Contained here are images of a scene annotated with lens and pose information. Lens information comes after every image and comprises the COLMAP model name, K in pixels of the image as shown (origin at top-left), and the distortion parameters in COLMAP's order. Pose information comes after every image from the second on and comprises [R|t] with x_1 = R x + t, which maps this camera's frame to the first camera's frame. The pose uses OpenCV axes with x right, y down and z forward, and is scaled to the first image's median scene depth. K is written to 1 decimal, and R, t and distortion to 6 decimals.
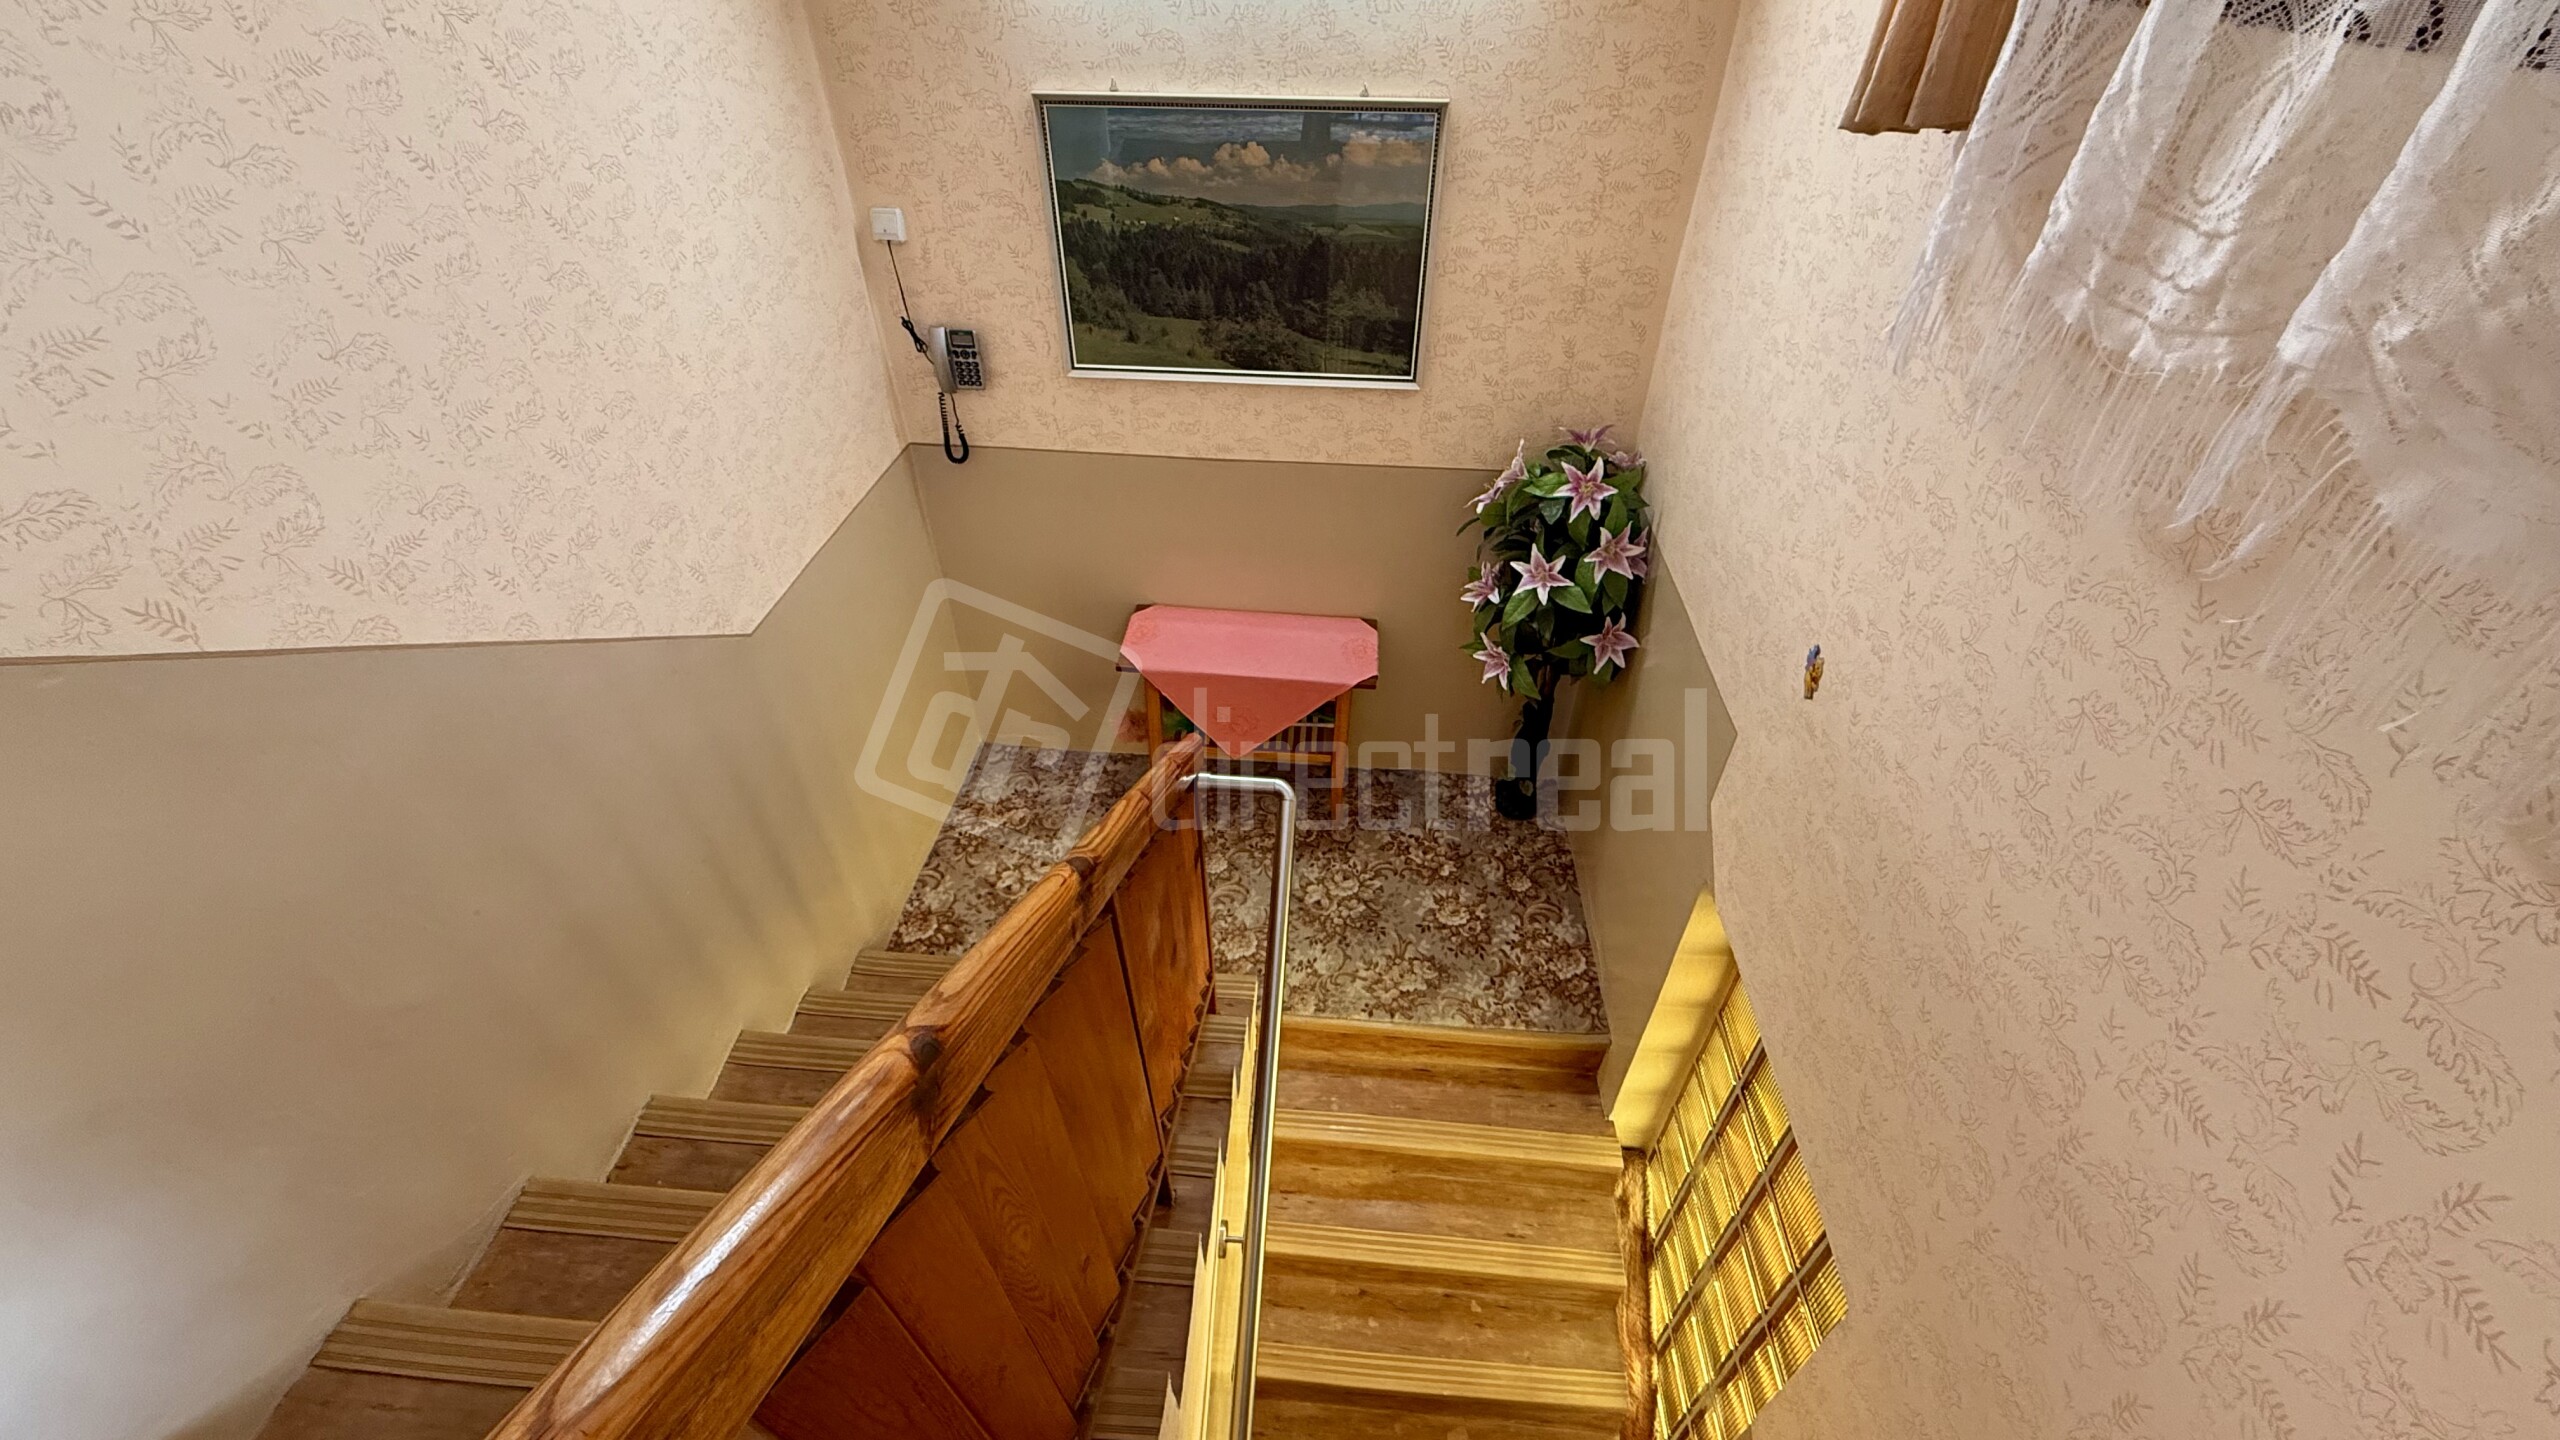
lens RADIAL K [[1014.3, 0, 1275.7], [0, 1014.3, 726.3], [0, 0, 1]] dist [-0.000872, 0.000098]
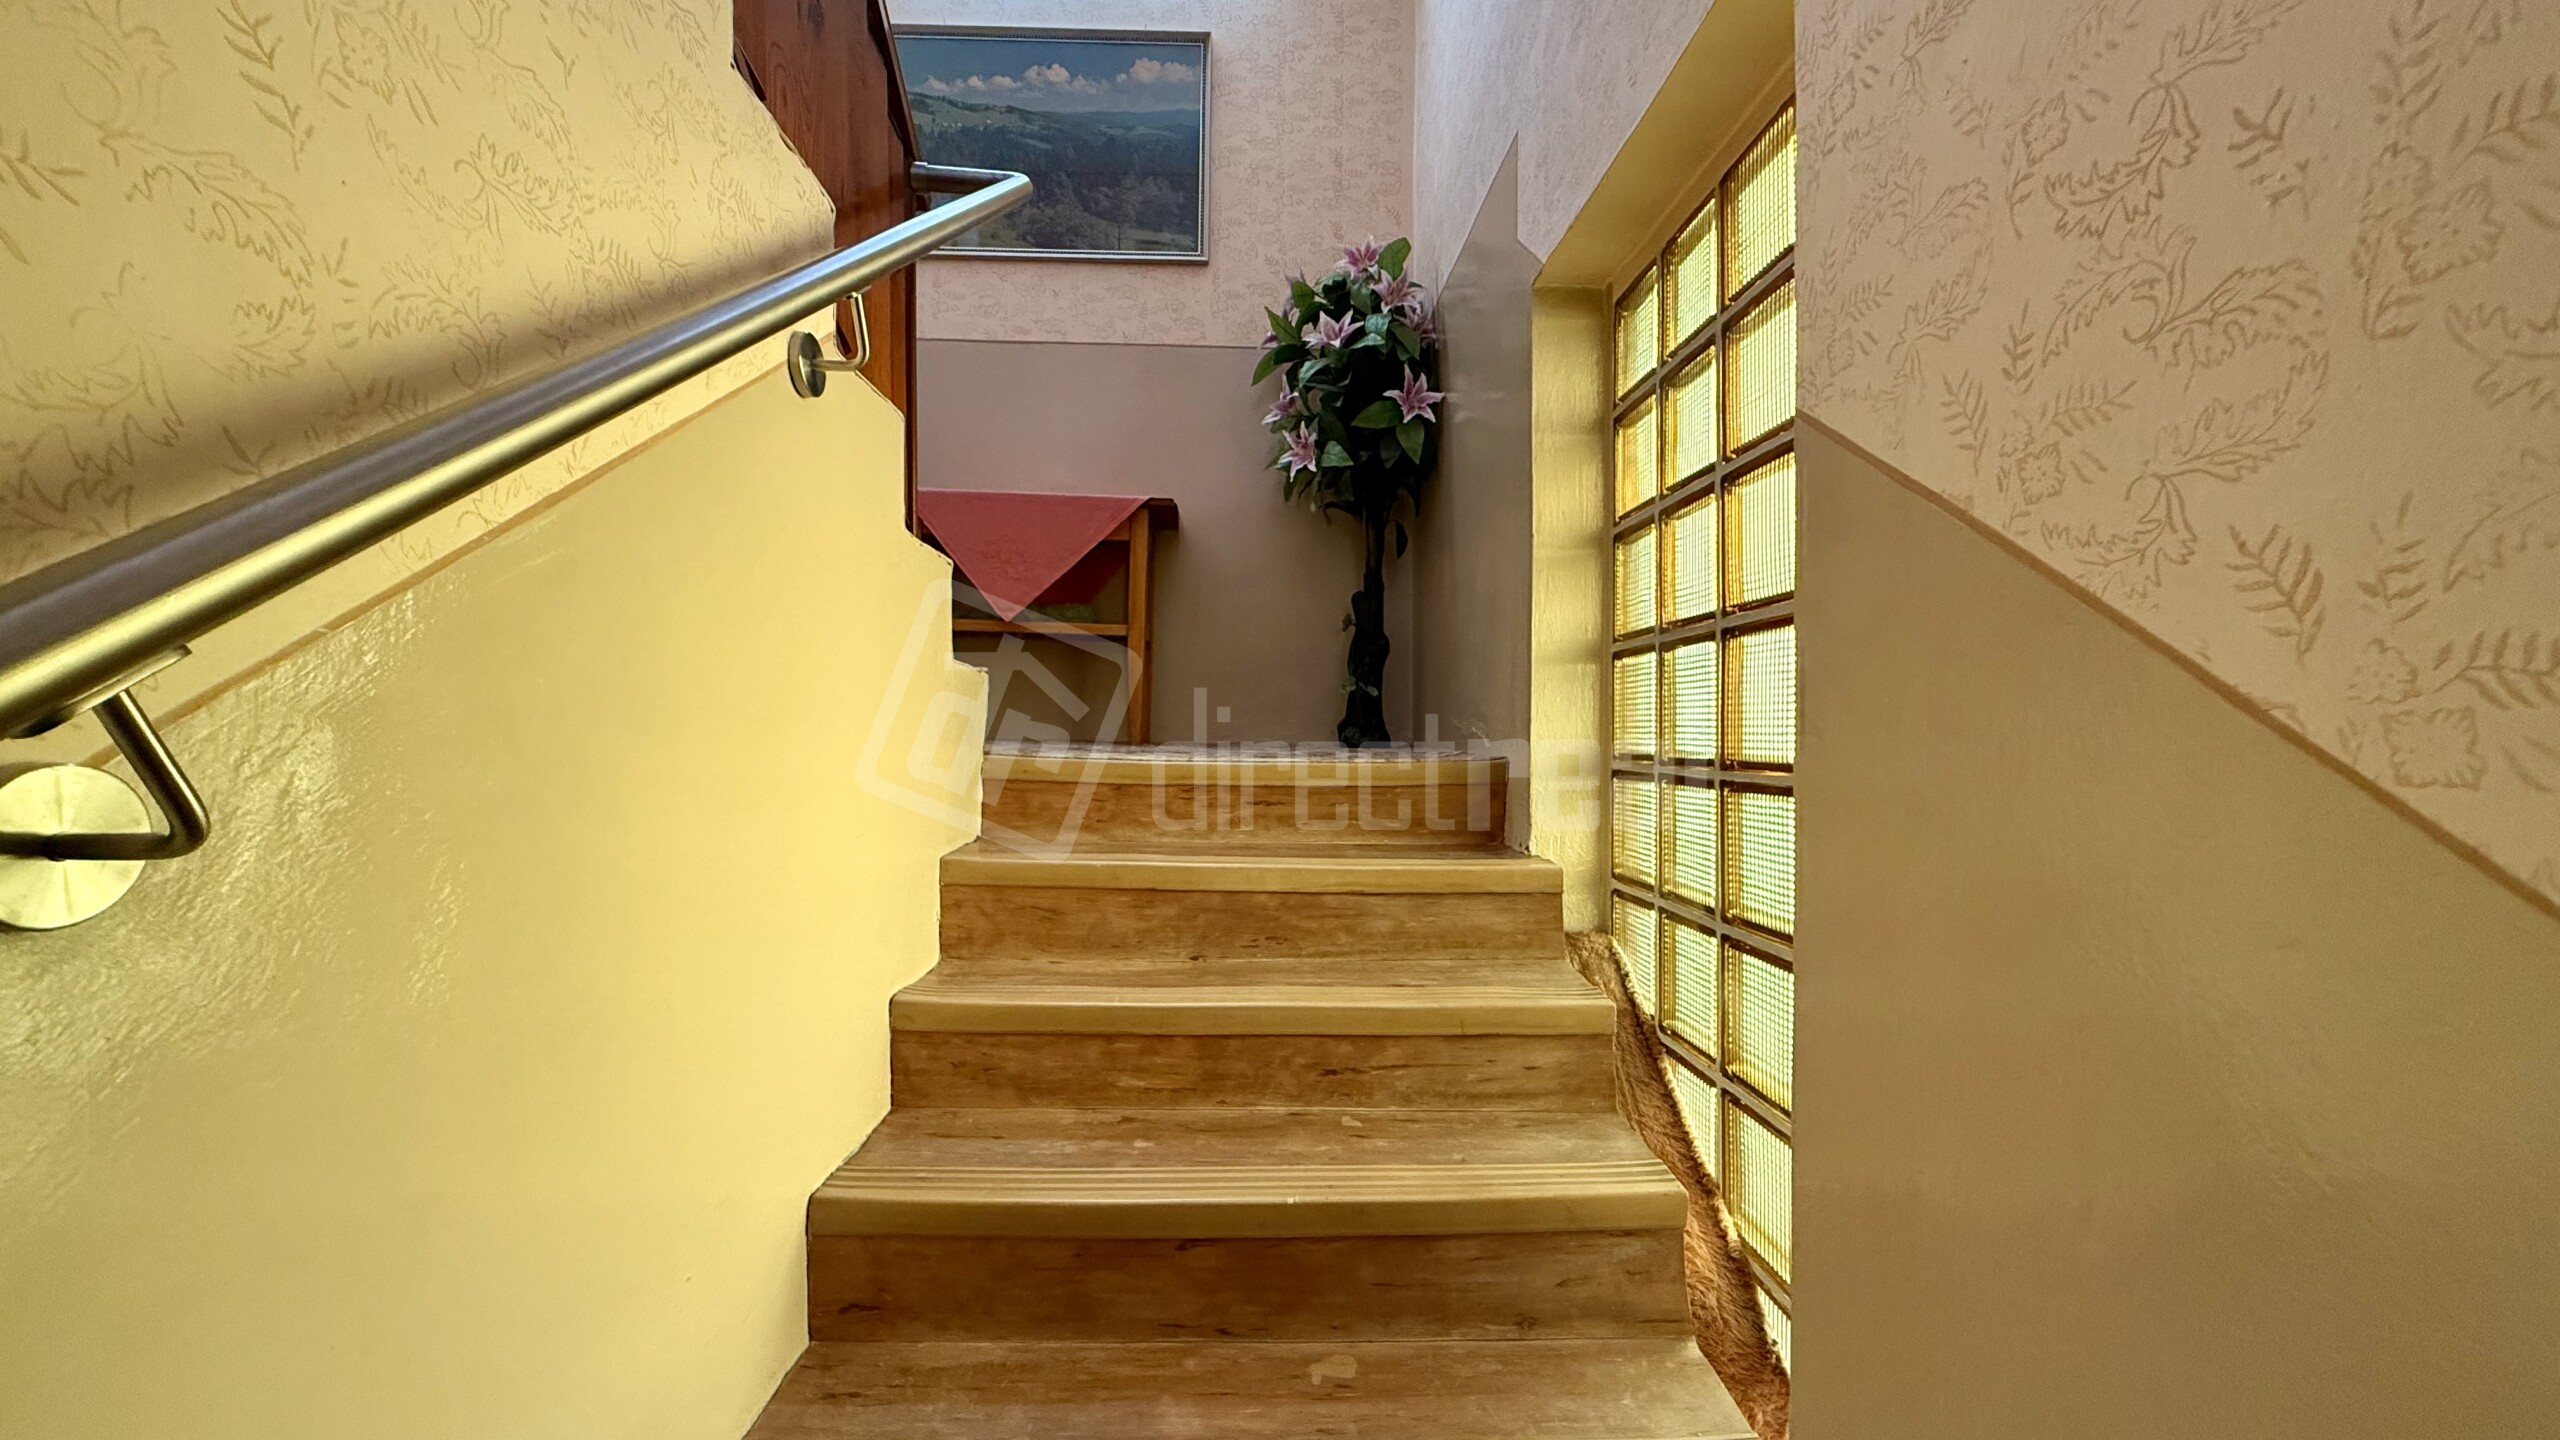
lens RADIAL K [[1014.3, 0, 1277.2], [0, 1014.3, 726.8], [0, 0, 1]] dist [-0.000872, 0.000098]
pose [[0.994433, 0.007540, 0.105098, 0.112286], [0.062154, 0.763446, -0.642874, 0.784426], [-0.085084, 0.645827, 0.758728, 0.521430]]
